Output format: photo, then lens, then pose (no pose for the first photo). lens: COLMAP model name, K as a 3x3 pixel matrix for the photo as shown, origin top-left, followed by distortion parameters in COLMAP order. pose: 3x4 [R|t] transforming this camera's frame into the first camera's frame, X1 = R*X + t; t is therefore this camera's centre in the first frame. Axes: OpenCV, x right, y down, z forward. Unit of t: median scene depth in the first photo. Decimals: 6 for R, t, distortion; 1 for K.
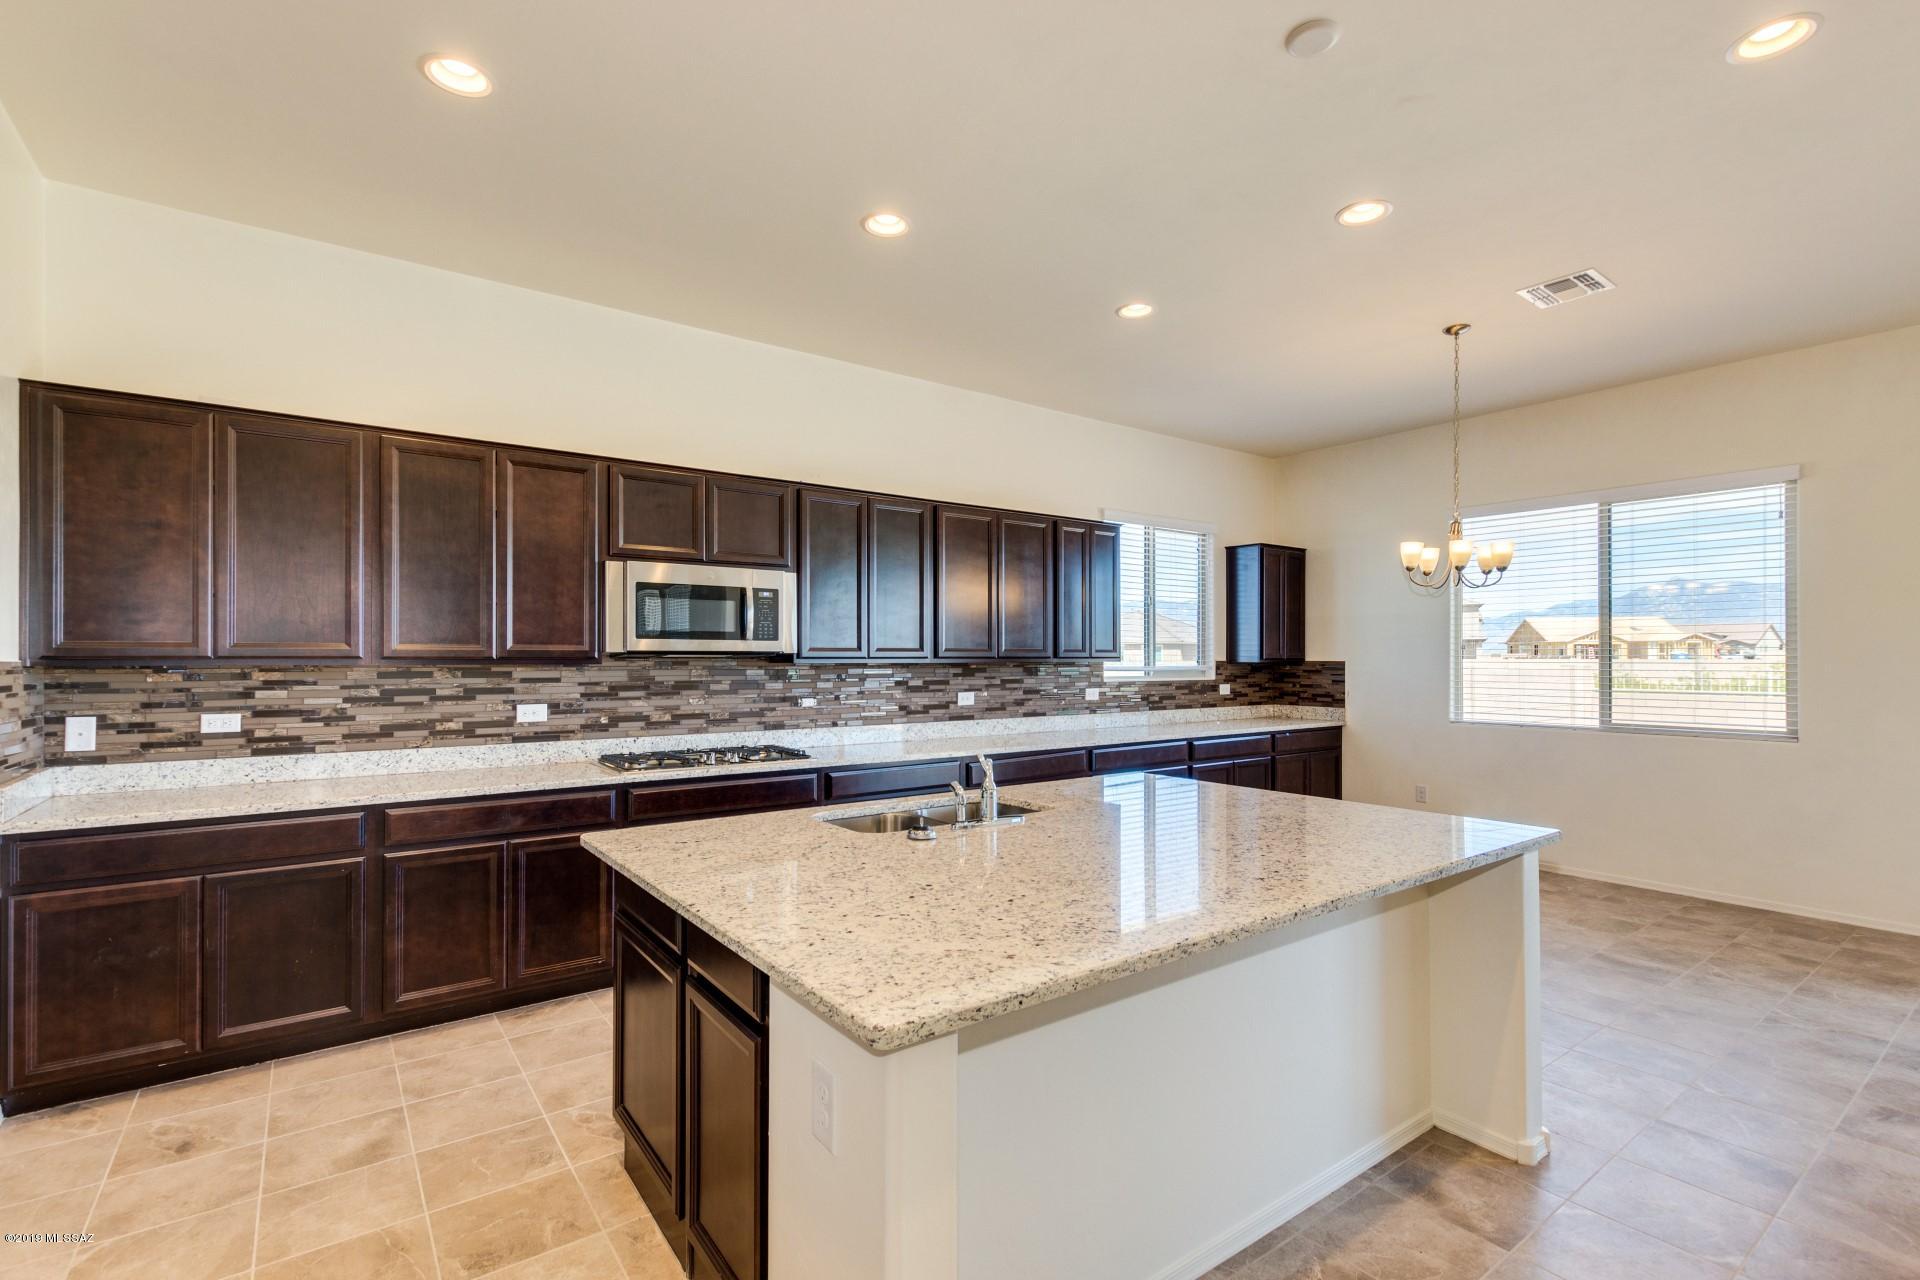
lens RADIAL K [[874.1, 0, 966.7], [0, 874.1, 647.9], [0, 0, 1]] dist [0.016090, -0.007601]
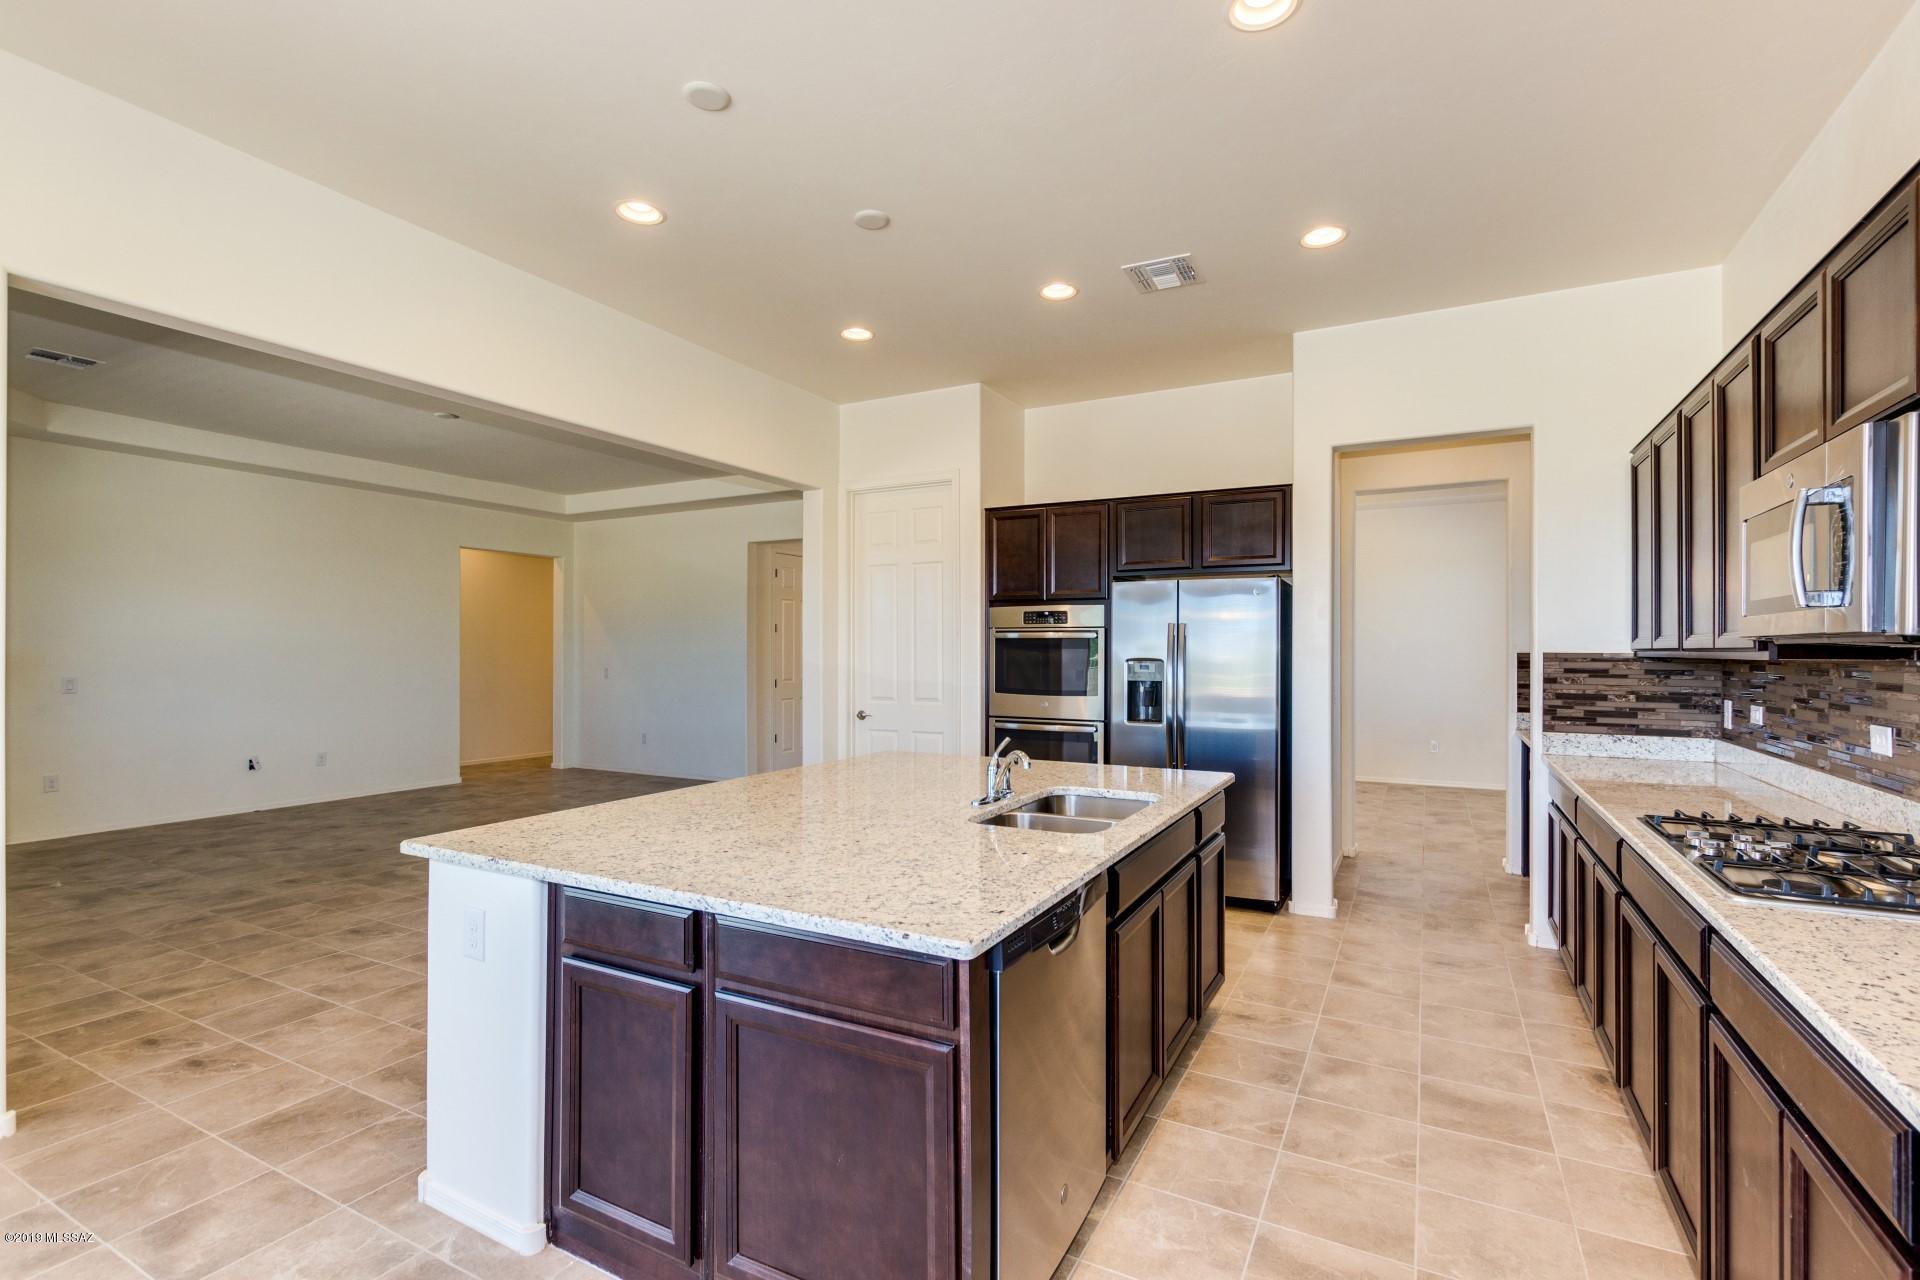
lens RADIAL K [[874.1, 0, 966.7], [0, 874.1, 647.9], [0, 0, 1]] dist [0.016090, -0.007601]
pose [[-0.902649, -0.004660, -0.430352, 0.325171], [0.000573, 0.999927, -0.012029, 0.016168], [0.430377, -0.011105, -0.902581, 1.216674]]
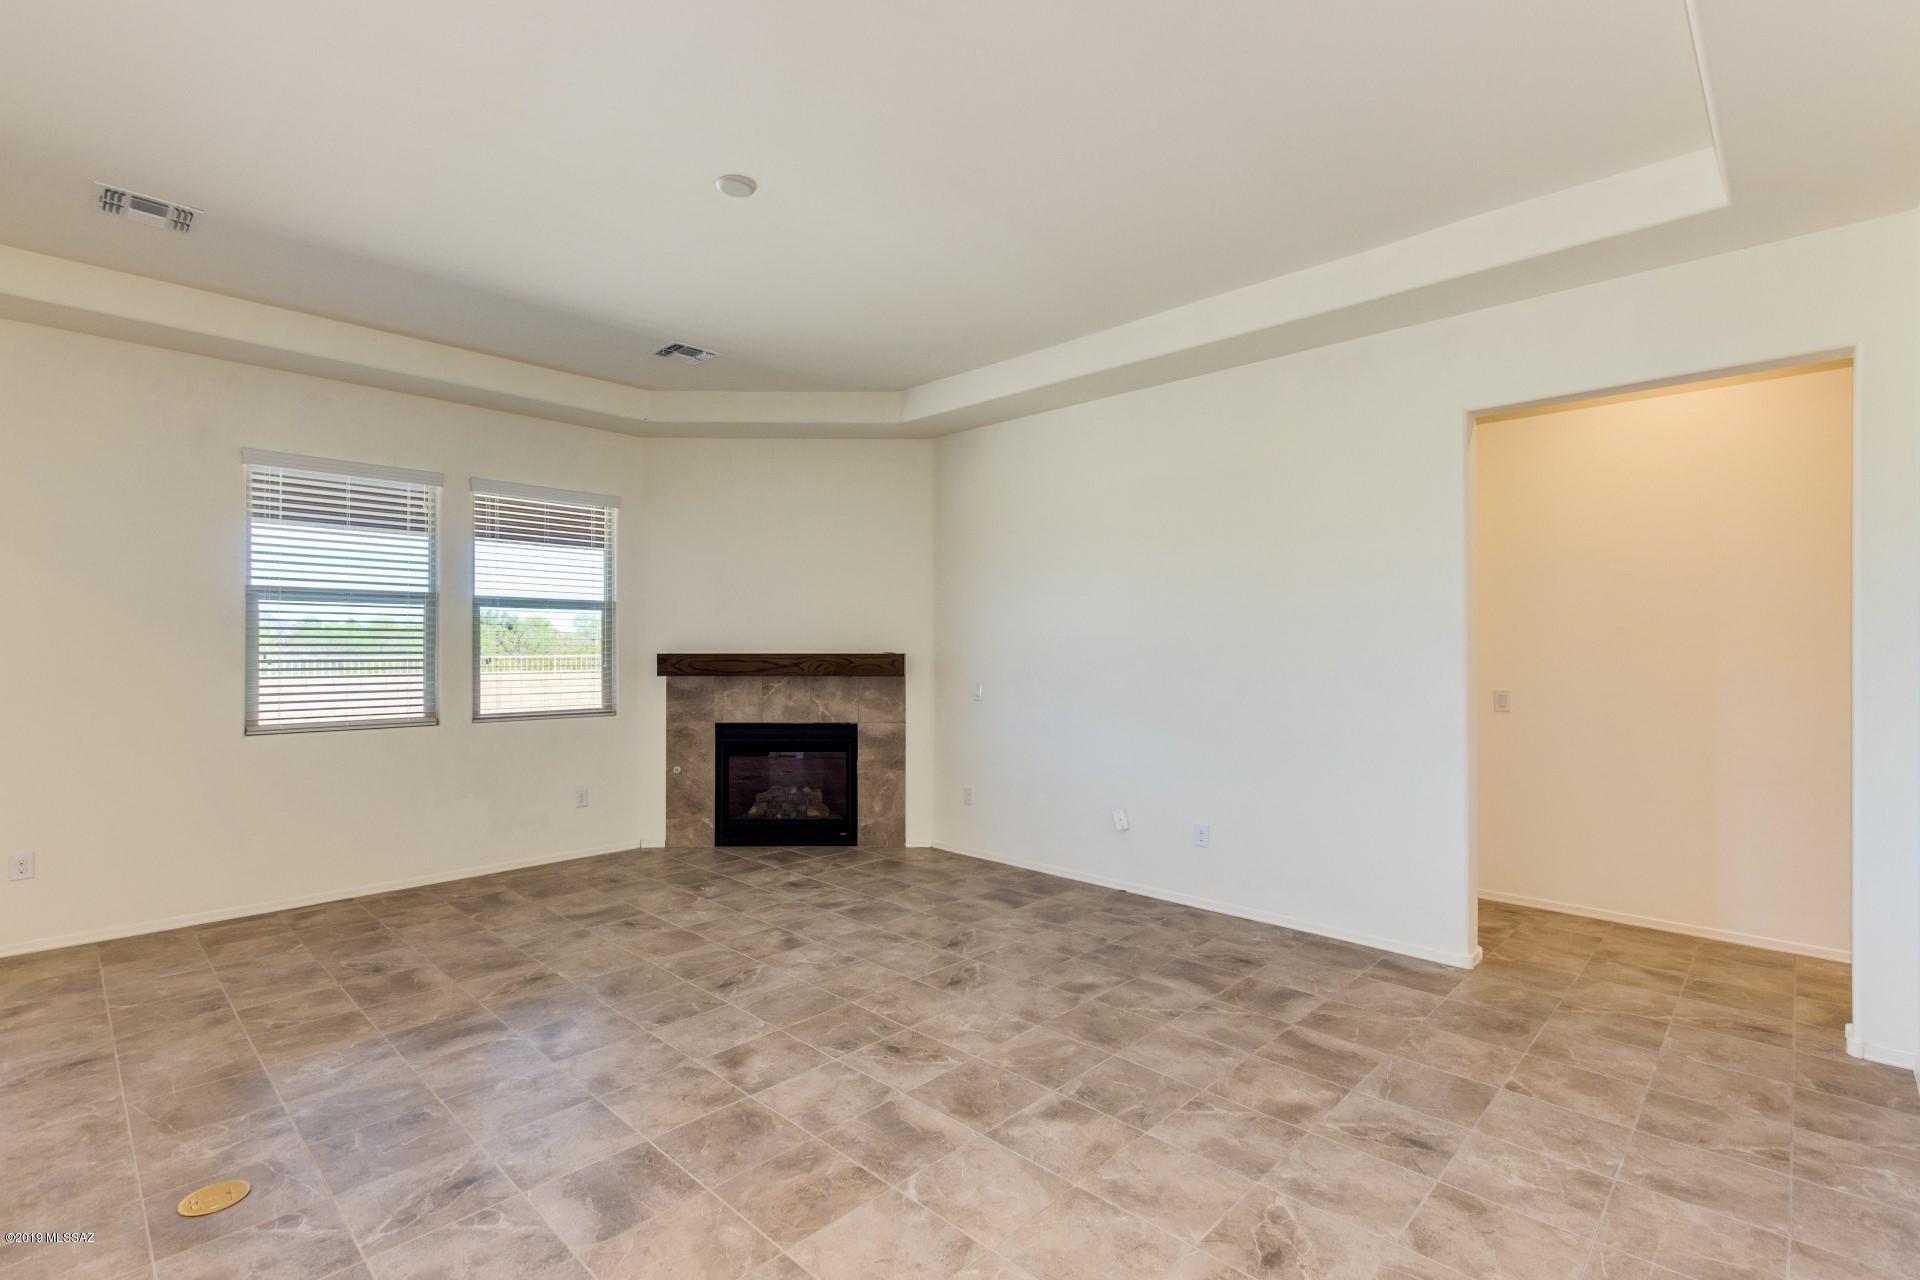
lens RADIAL K [[874.1, 0, 966.7], [0, 874.1, 647.9], [0, 0, 1]] dist [0.016090, -0.007601]
pose [[-0.165573, -0.001494, 0.986196, -0.292033], [-0.011016, 0.999939, -0.000335, -0.007687], [-0.986136, -0.010919, -0.165579, -0.598015]]
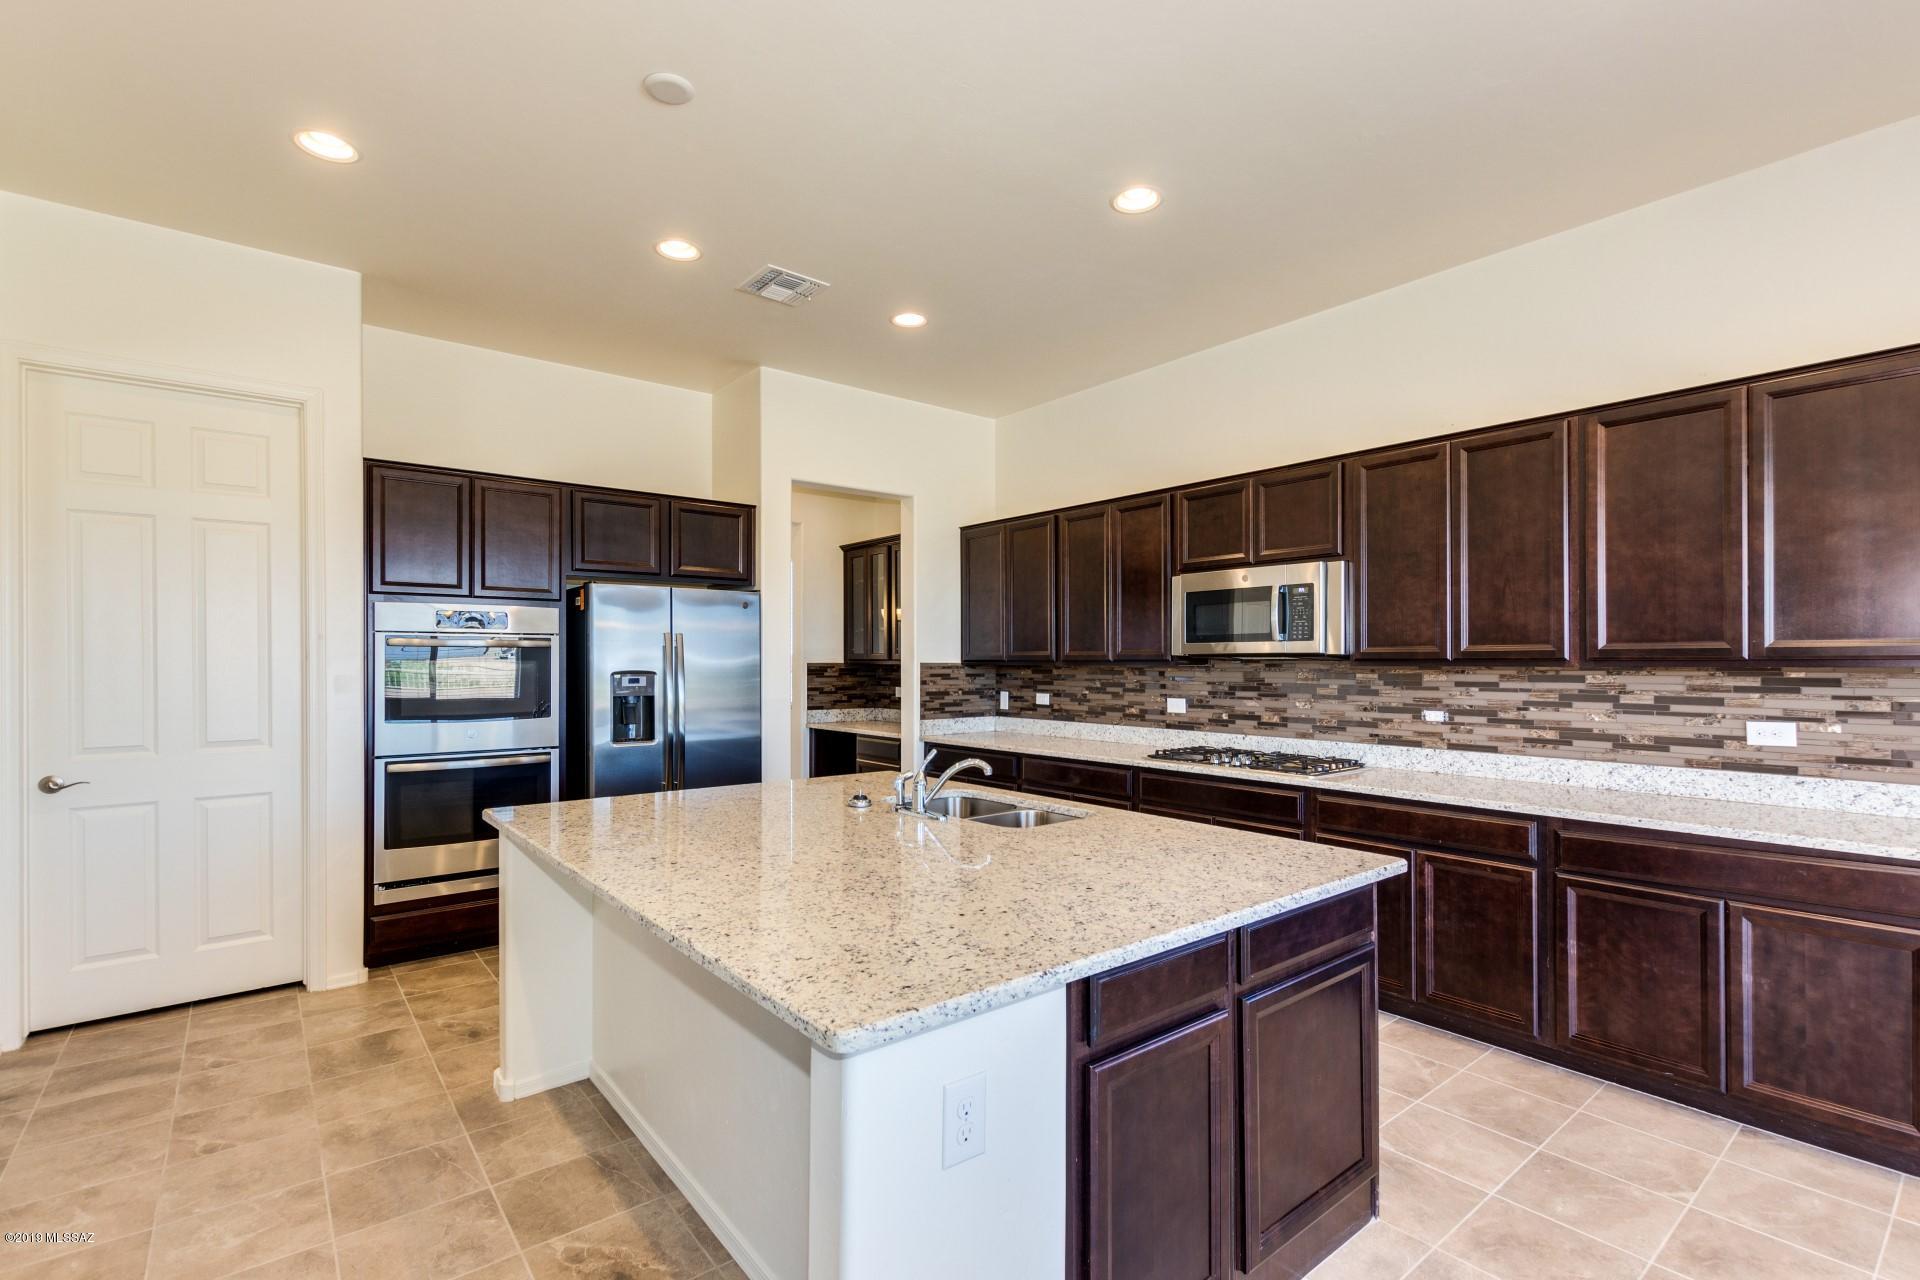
lens RADIAL K [[874.1, 0, 966.7], [0, 874.1, 647.9], [0, 0, 1]] dist [0.016090, -0.007601]
pose [[0.044739, -0.018480, -0.998828, 0.678132], [0.010558, 0.999782, -0.018025, 0.012169], [0.998943, -0.009739, 0.044924, 0.620417]]
